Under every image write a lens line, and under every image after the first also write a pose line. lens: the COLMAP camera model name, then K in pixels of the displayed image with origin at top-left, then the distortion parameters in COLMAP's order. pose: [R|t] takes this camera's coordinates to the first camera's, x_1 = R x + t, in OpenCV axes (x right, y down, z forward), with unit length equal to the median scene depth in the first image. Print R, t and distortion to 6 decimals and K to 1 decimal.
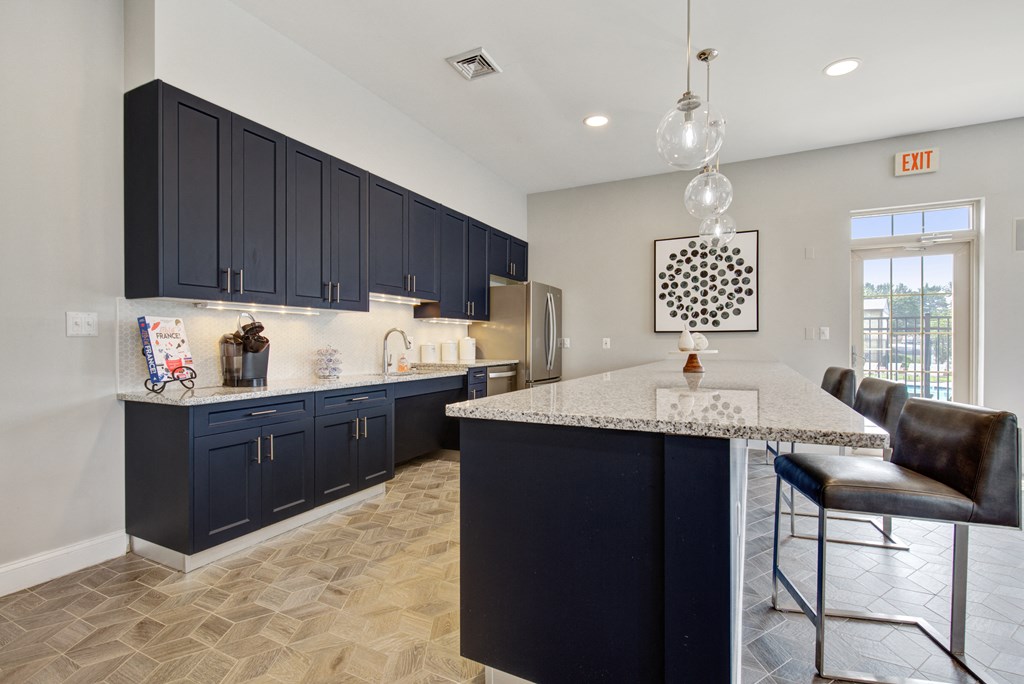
lens RADIAL K [[474.2, 0, 518.4], [0, 474.2, 339.5], [0, 0, 1]] dist [-0.057787, 0.018695]
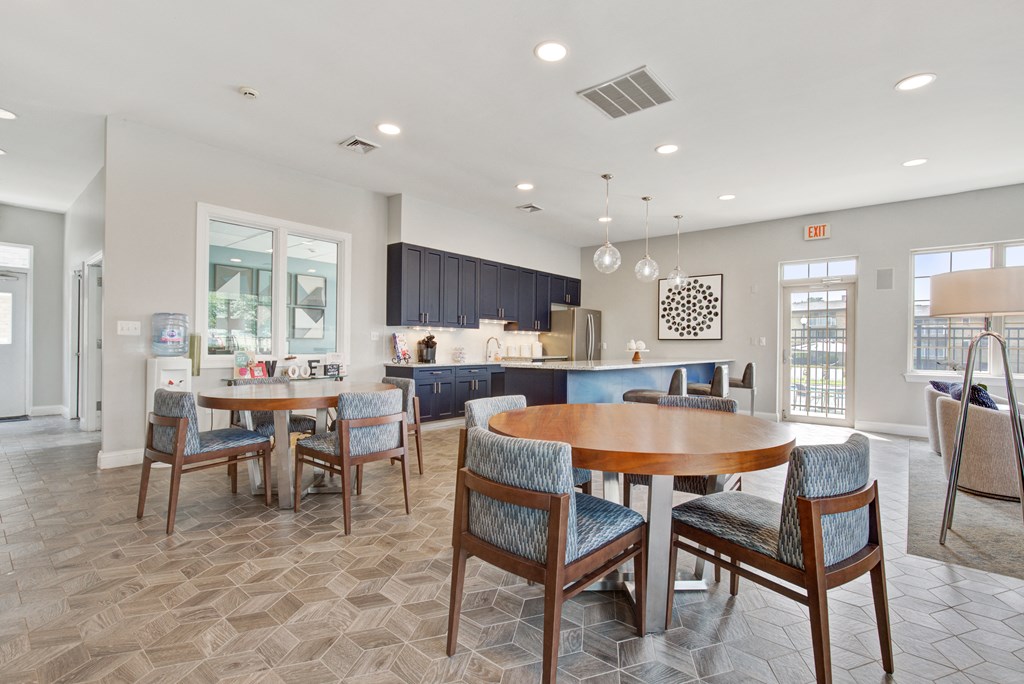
lens RADIAL K [[474.2, 0, 518.4], [0, 474.2, 339.5], [0, 0, 1]] dist [-0.057787, 0.018695]
pose [[0.974853, 0.008443, -0.222690, 0.201629], [-0.009875, 0.999937, -0.005319, -0.003518], [0.222631, 0.007384, 0.974875, -0.636568]]
